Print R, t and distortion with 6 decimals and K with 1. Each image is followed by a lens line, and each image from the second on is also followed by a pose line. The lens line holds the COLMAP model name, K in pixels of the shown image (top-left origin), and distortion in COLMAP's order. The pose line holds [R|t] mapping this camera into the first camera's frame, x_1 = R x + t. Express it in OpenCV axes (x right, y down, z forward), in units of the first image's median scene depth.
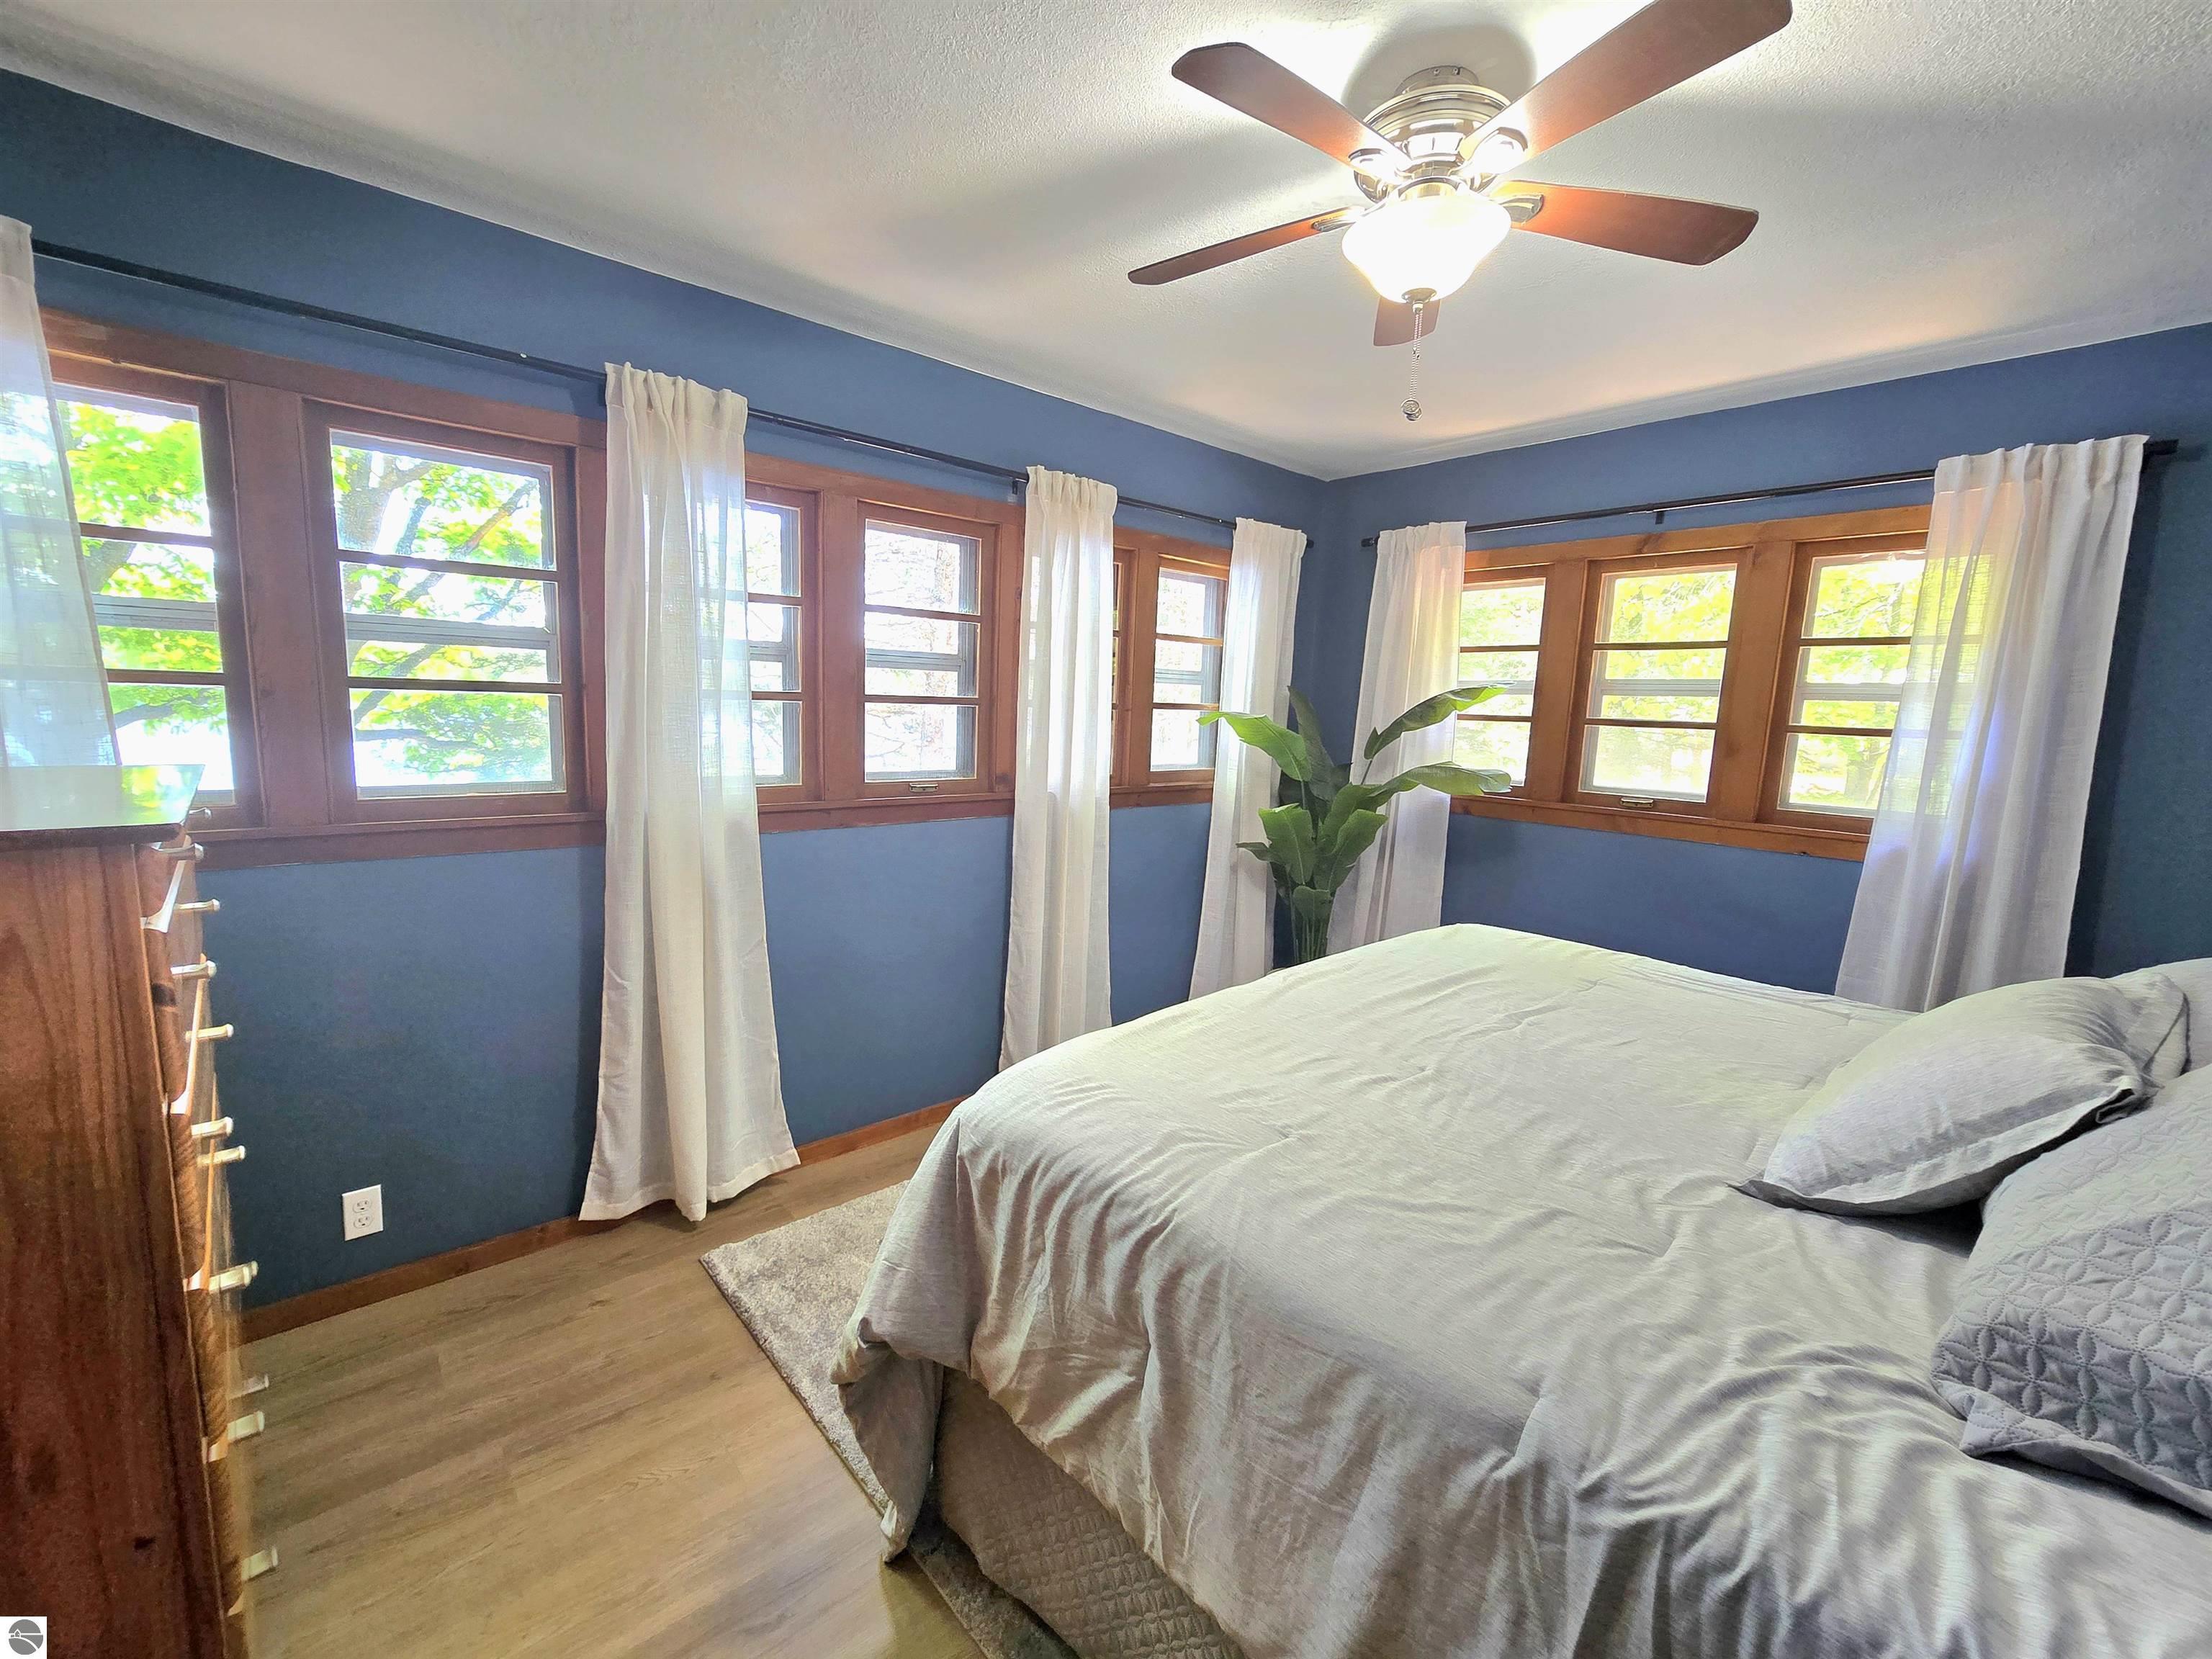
lens RADIAL K [[901.5, 0, 1092.5], [0, 901.5, 829.7], [0, 0, 1]] dist [0.001328, 0.000185]
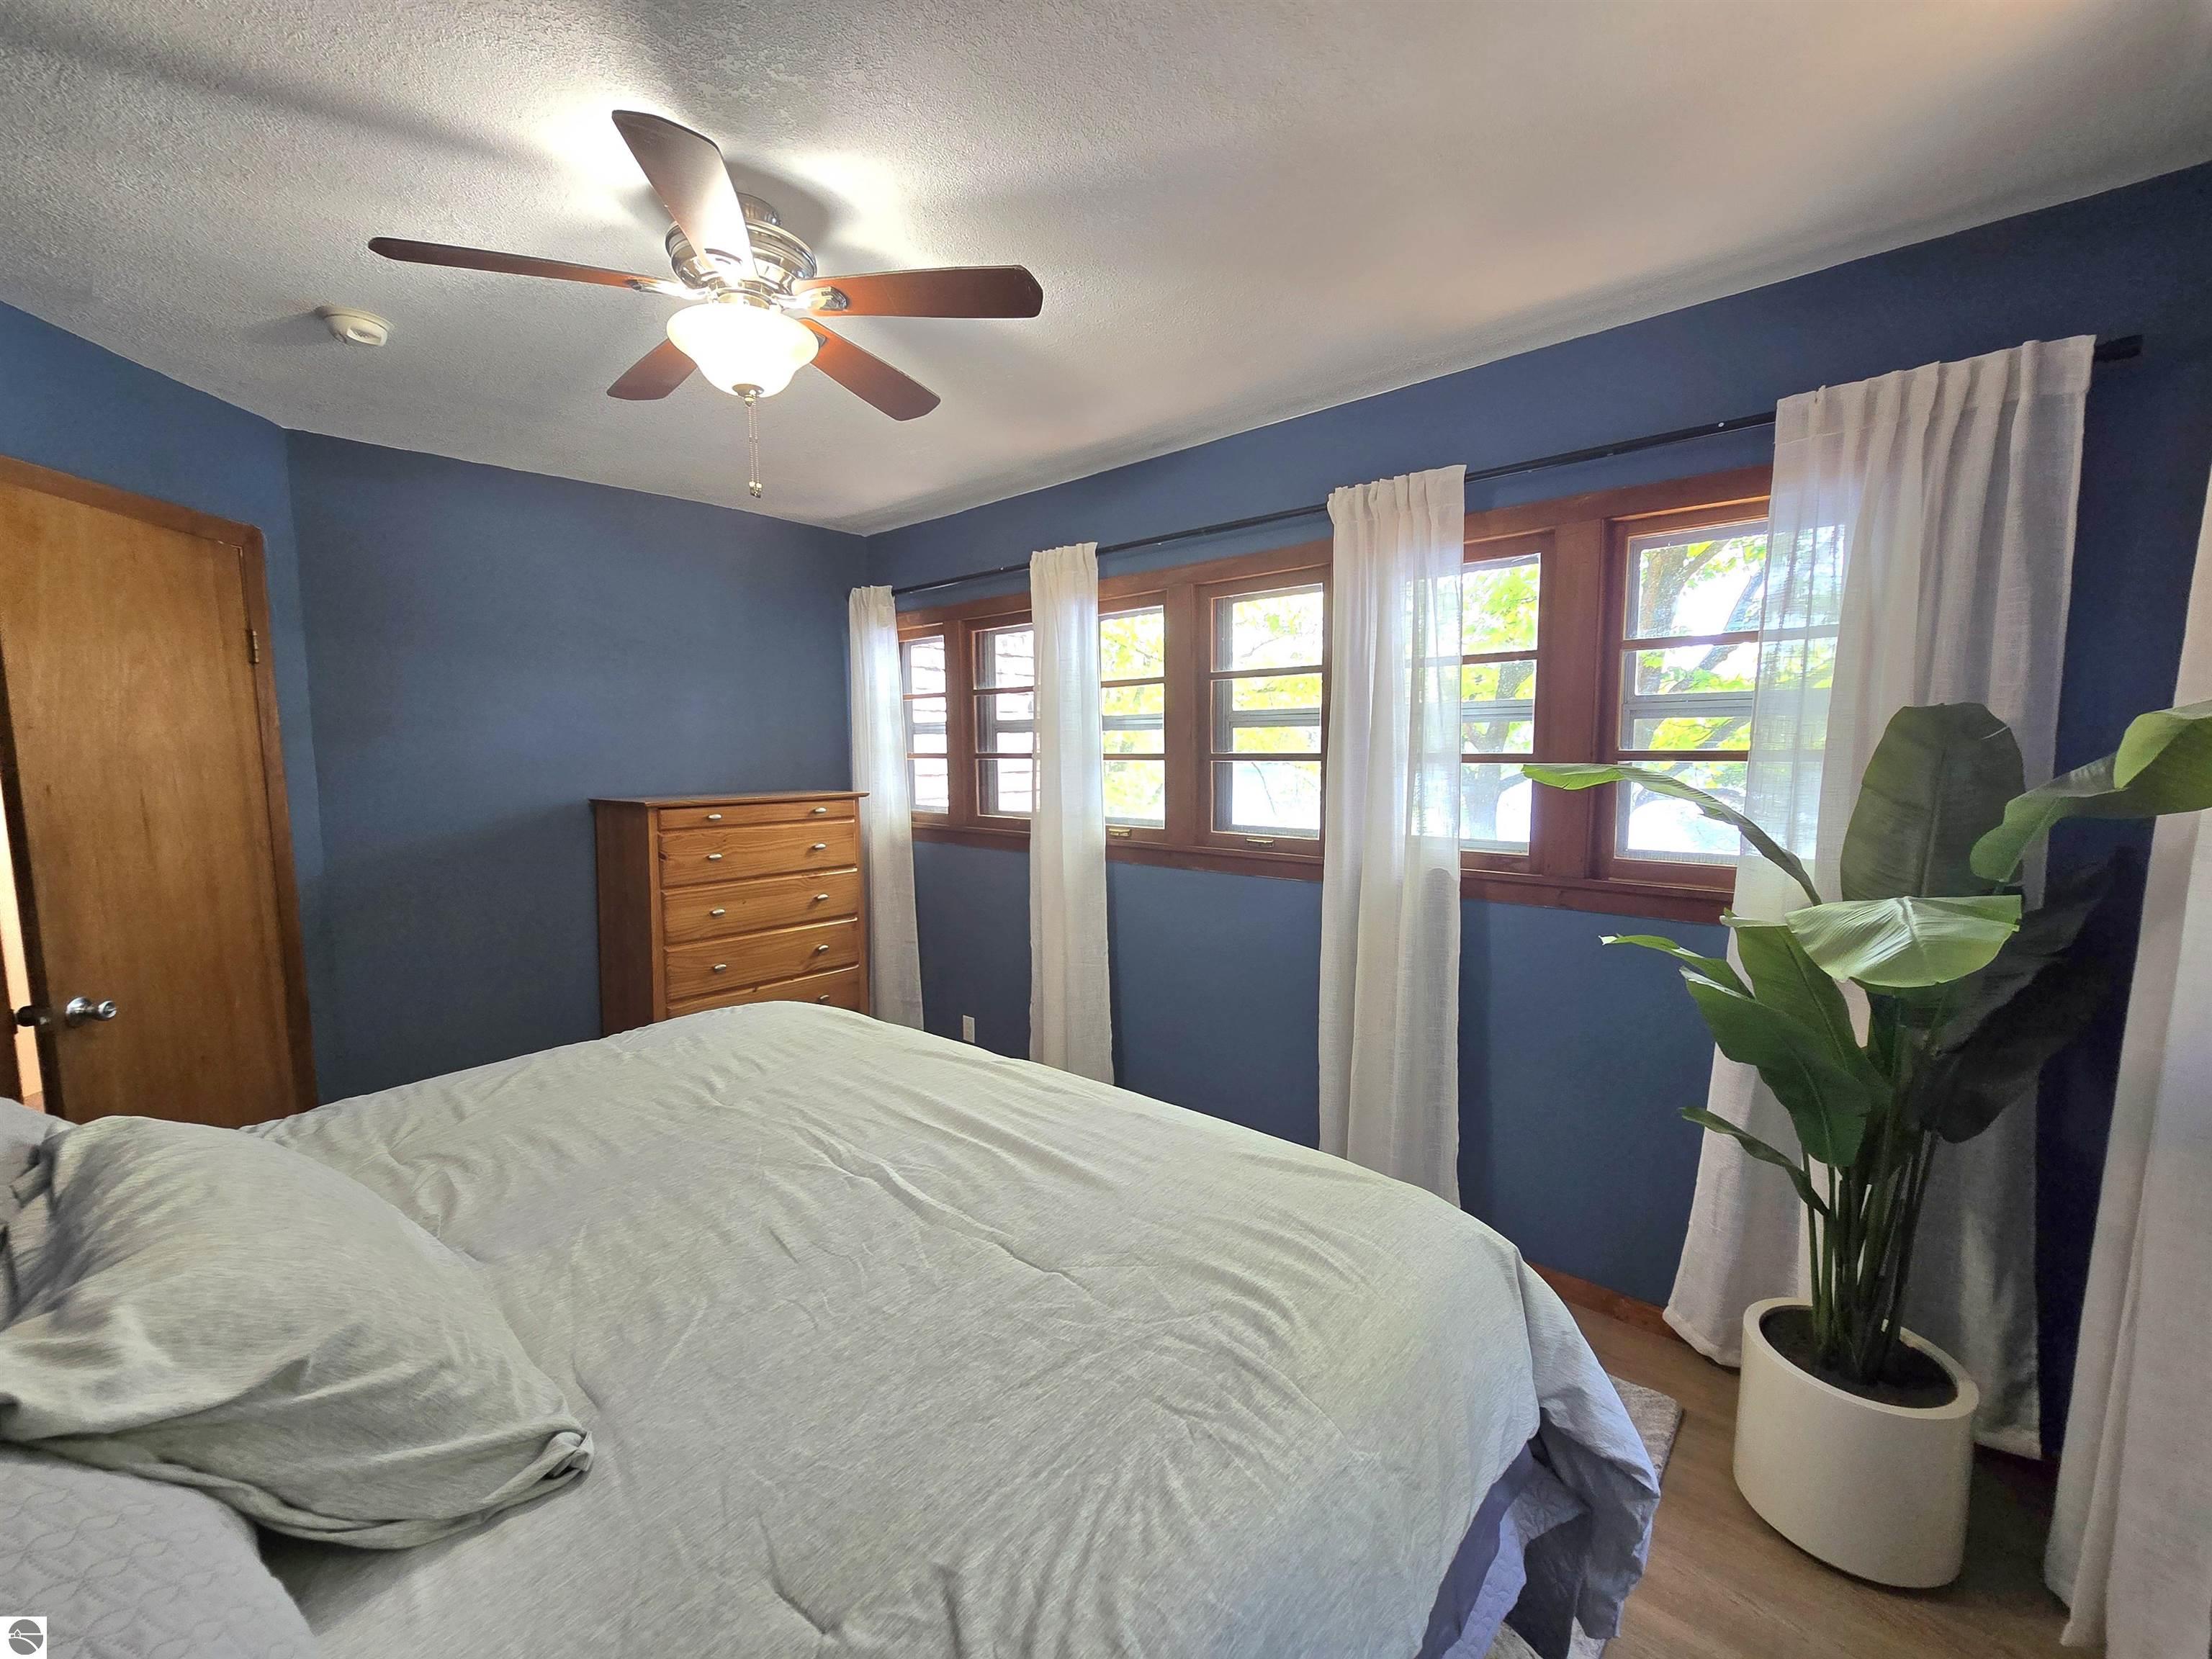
lens RADIAL K [[912.0, 0, 1095.0], [0, 912.0, 833.9], [0, 0, 1]] dist [-0.010358, 0.004176]
pose [[0.117281, 0.055263, -0.991560, 1.132017], [-0.131313, 0.990547, 0.039675, -0.107384], [0.984379, 0.125551, 0.123429, 0.988721]]
